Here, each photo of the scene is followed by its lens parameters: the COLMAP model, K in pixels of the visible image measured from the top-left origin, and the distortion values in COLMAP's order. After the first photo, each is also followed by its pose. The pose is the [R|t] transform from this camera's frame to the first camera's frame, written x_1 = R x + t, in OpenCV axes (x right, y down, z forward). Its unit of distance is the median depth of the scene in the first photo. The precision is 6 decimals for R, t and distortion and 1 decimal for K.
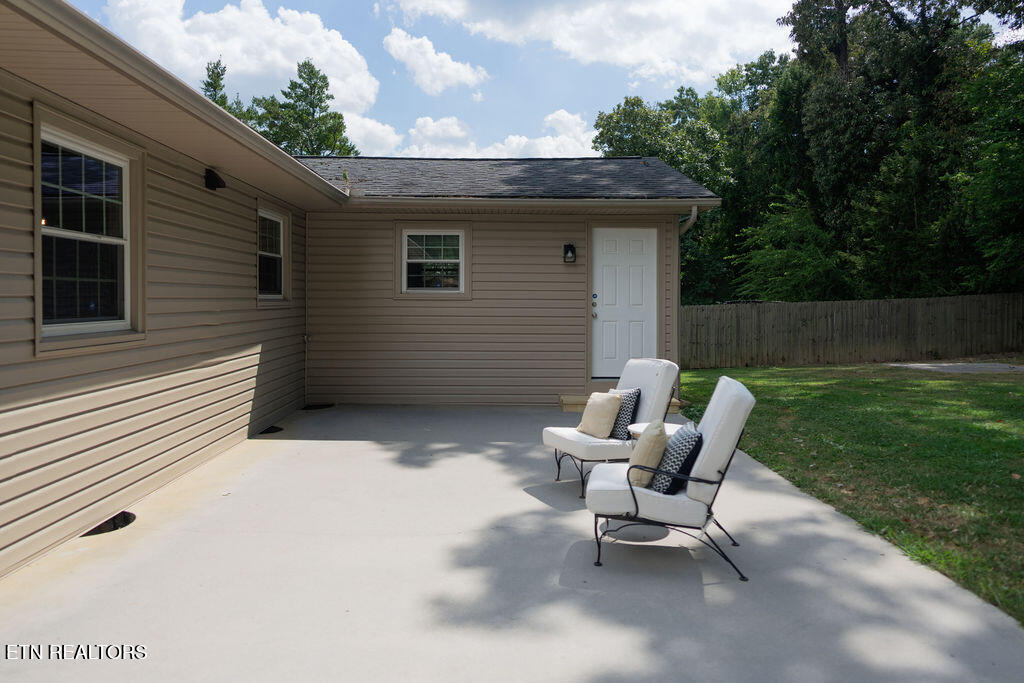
lens RADIAL K [[681.3, 0, 500.1], [0, 681.3, 328.6], [0, 0, 1]] dist [-0.002434, 0.000227]
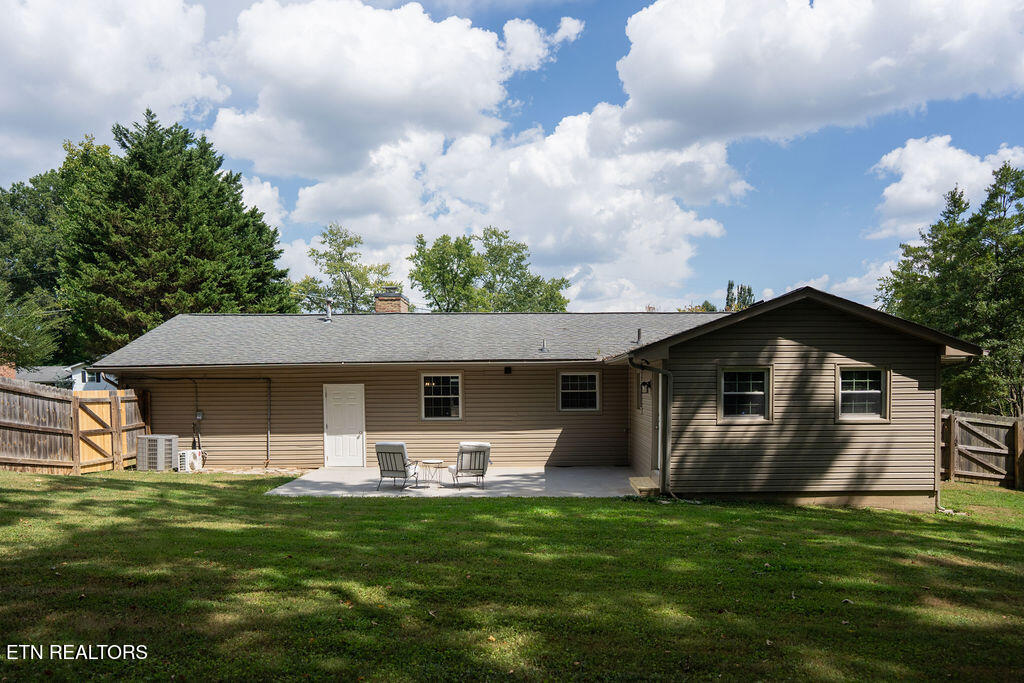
lens RADIAL K [[752.1, 0, 544.0], [0, 752.1, 395.7], [0, 0, 1]] dist [-0.007915, -0.000778]
pose [[0.001500, 0.013374, -0.999909, 1.810706], [-0.036022, 0.999262, 0.013312, -0.102927], [0.999350, 0.035999, 0.001981, 0.747963]]
